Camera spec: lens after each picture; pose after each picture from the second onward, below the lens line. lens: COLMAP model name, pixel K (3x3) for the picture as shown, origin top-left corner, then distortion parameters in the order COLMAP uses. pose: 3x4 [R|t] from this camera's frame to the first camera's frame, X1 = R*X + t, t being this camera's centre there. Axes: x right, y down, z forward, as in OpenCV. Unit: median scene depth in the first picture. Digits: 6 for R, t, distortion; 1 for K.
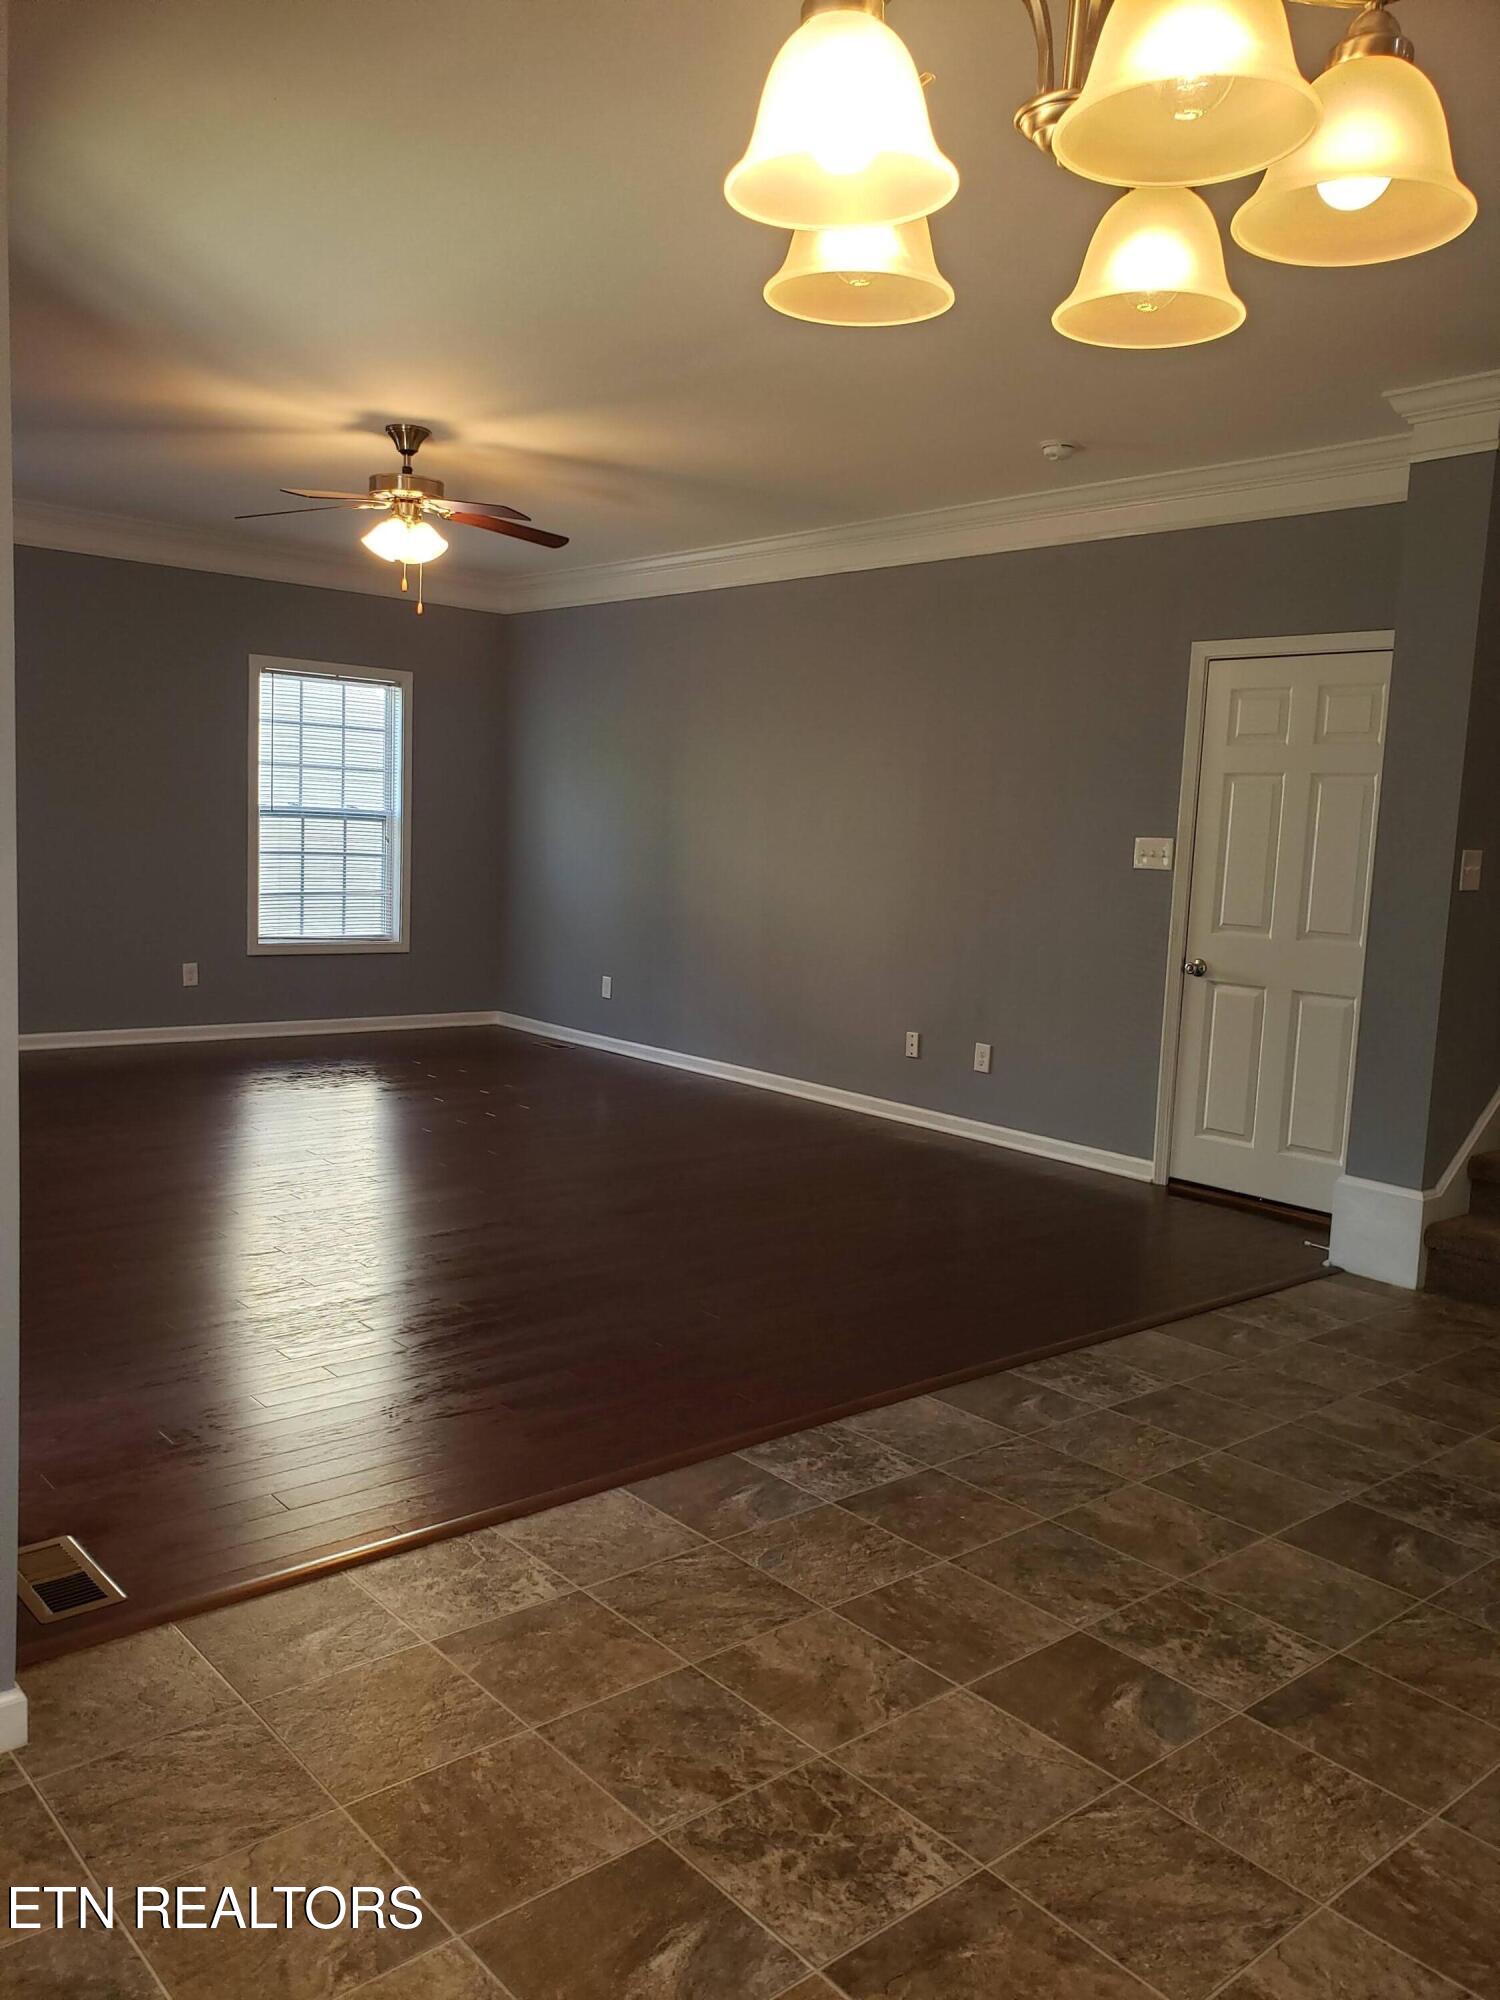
lens RADIAL K [[1538.0, 0, 745.3], [0, 1538.0, 1034.9], [0, 0, 1]] dist [0.003307, 0.008092]
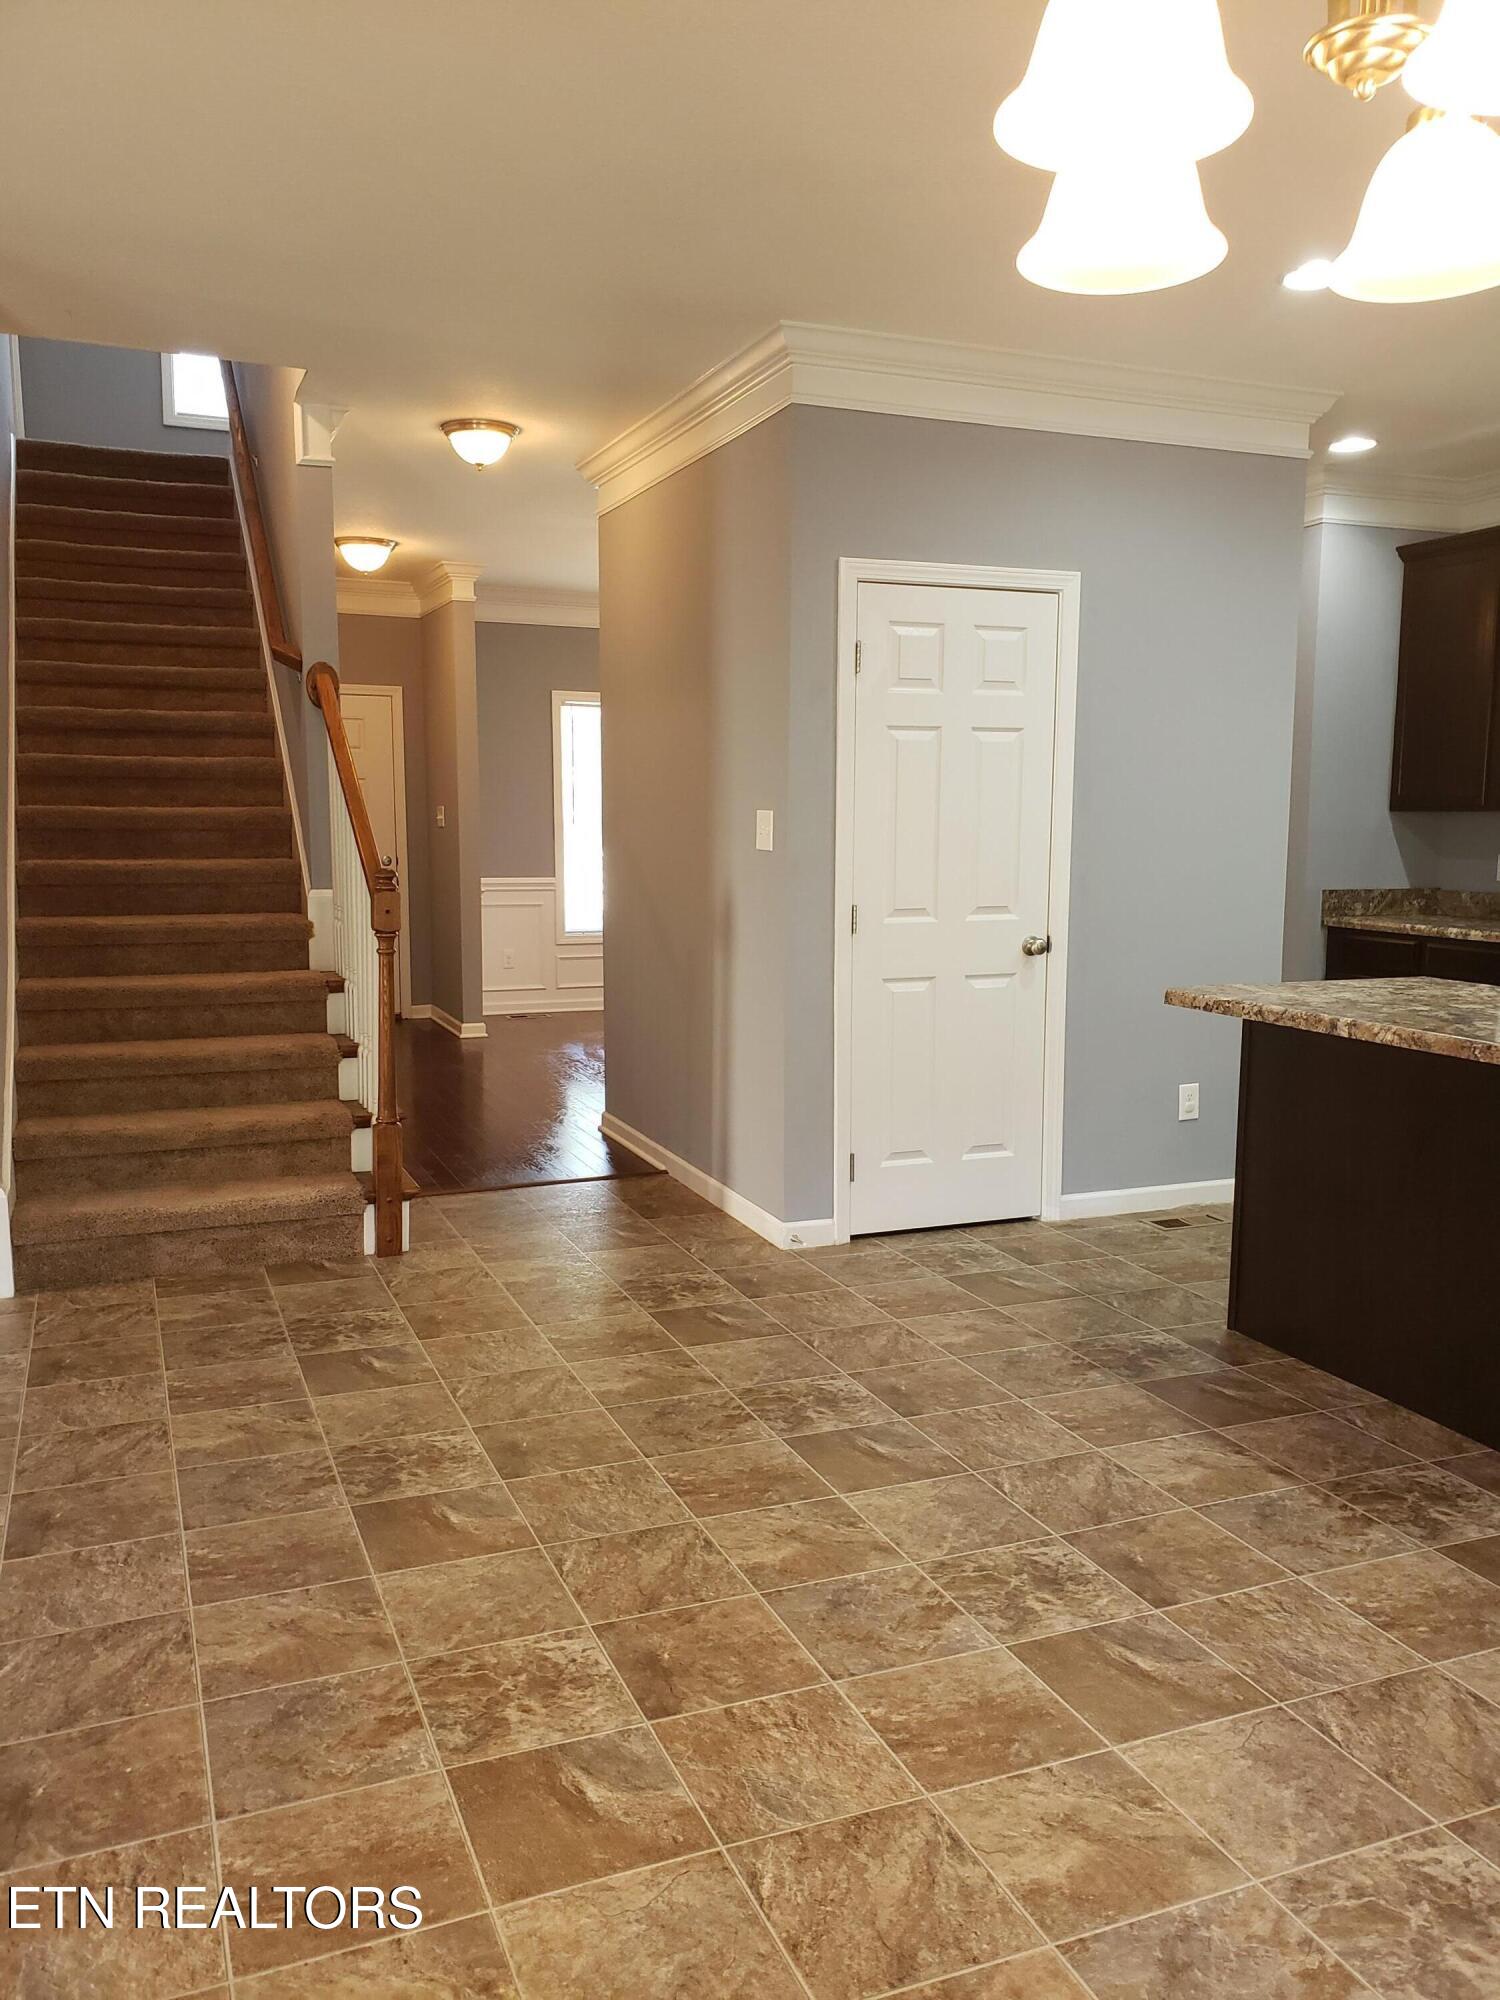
lens RADIAL K [[1571.5, 0, 744.3], [0, 1571.5, 963.7], [0, 0, 1]] dist [0.008042, 0.011524]
pose [[0.311796, -0.132221, 0.940904, -0.483967], [0.133344, 0.986559, 0.094449, -0.096542], [-0.940746, 0.096015, 0.325236, 0.562394]]
